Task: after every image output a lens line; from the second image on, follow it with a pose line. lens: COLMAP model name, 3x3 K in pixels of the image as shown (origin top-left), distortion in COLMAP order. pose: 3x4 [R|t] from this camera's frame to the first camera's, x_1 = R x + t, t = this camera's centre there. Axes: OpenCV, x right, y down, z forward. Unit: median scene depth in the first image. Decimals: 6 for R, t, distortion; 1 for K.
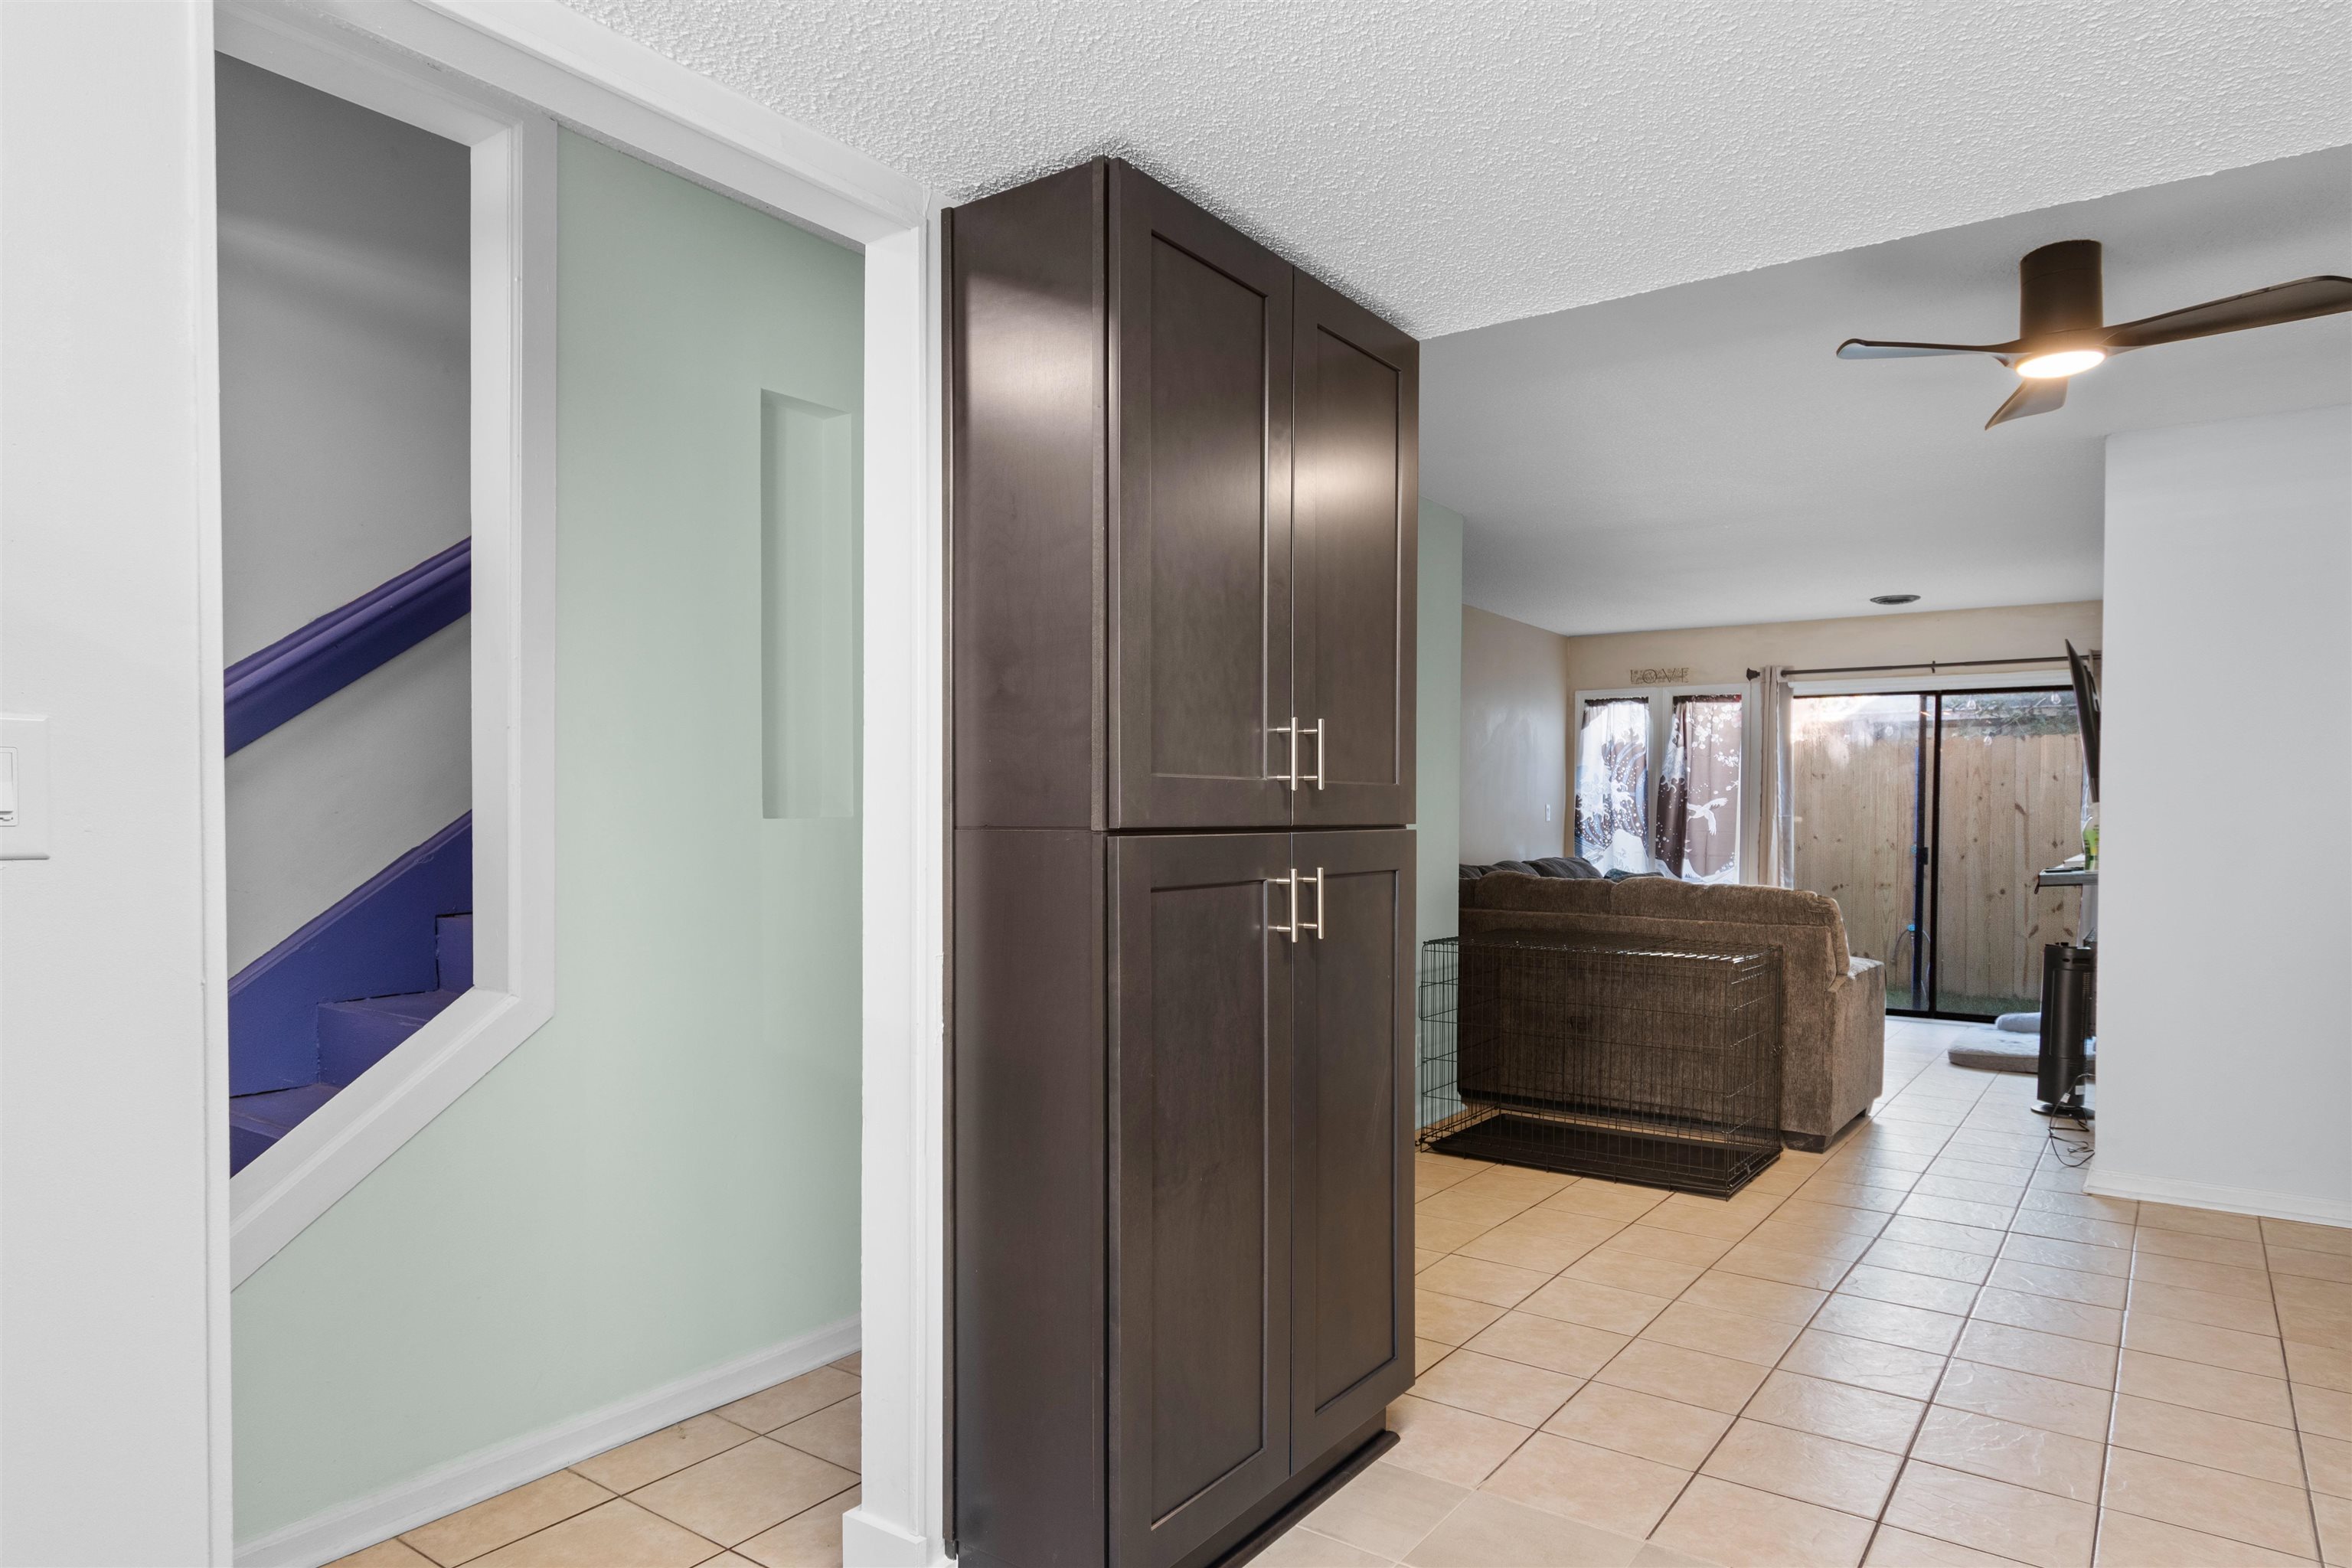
lens RADIAL K [[1405.2, 0, 1172.6], [0, 1405.2, 804.8], [0, 0, 1]] dist [0.000283, 0.000163]
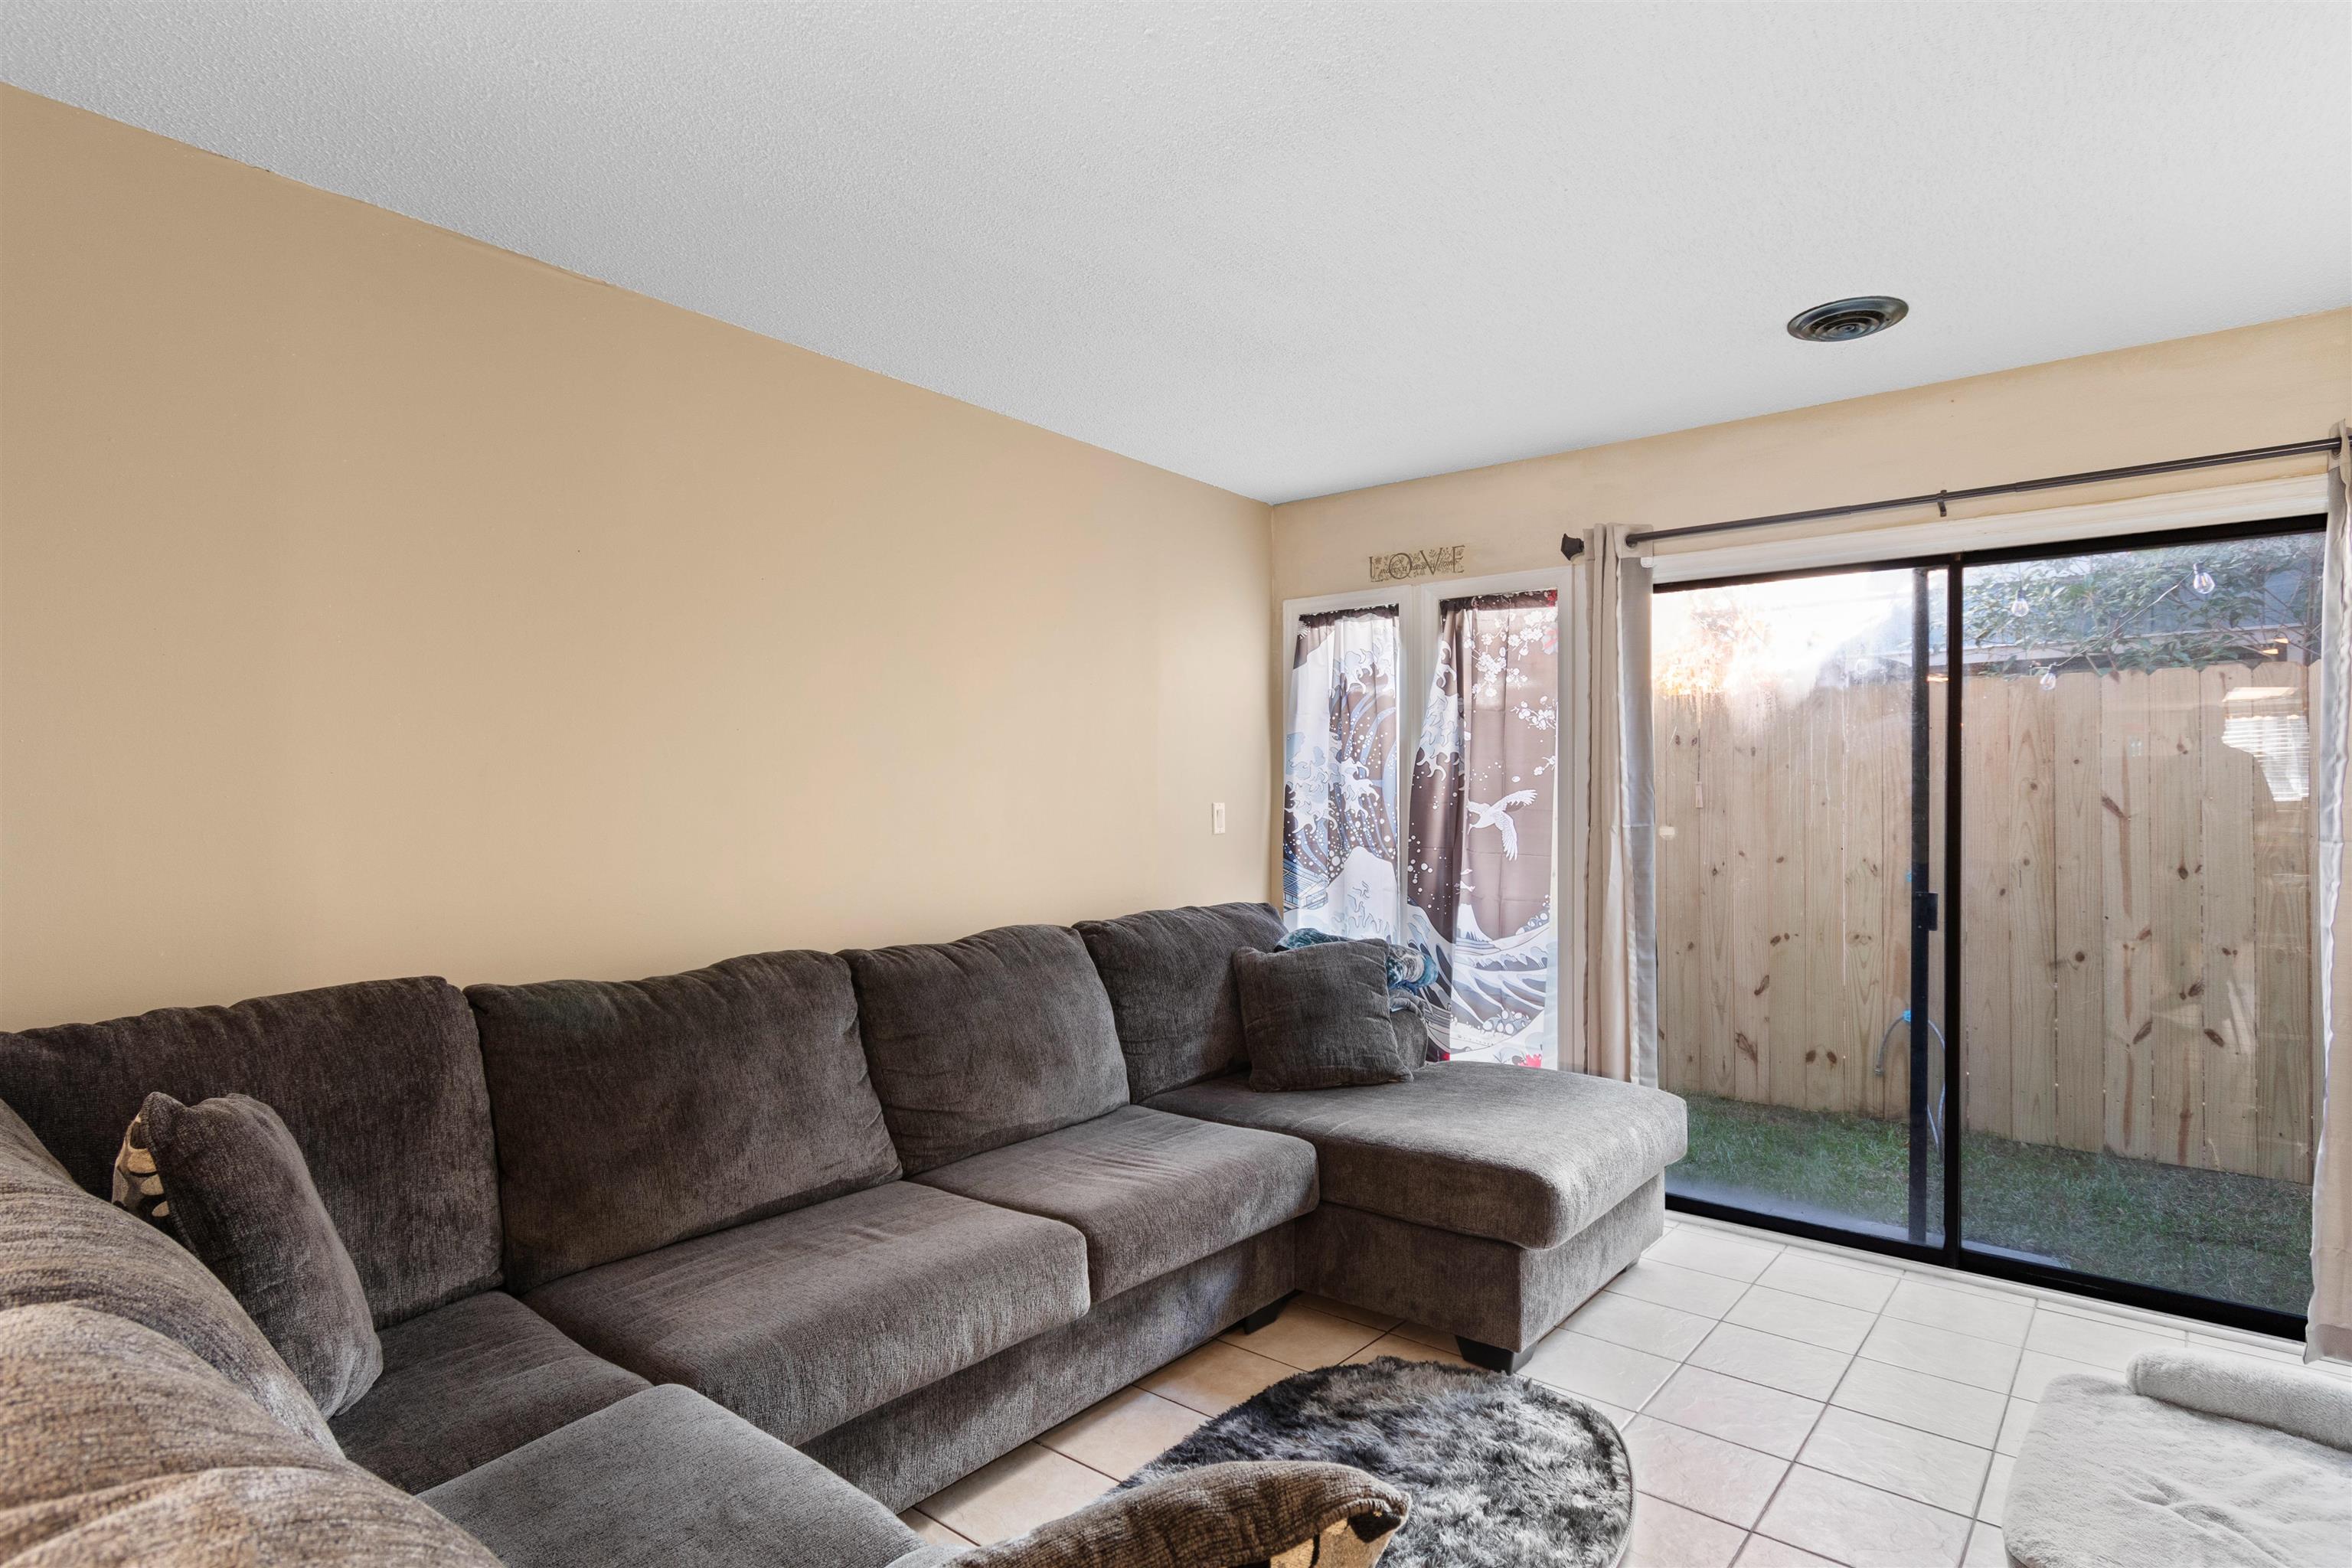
lens RADIAL K [[1238.8, 0, 1179.4], [0, 1238.8, 772.8], [0, 0, 1]] dist [0.014382, -0.000396]
pose [[0.998517, -0.006402, -0.054064, 0.283685], [0.005599, 0.999872, -0.014993, -0.004967], [0.054153, 0.014668, 0.998425, 0.525832]]
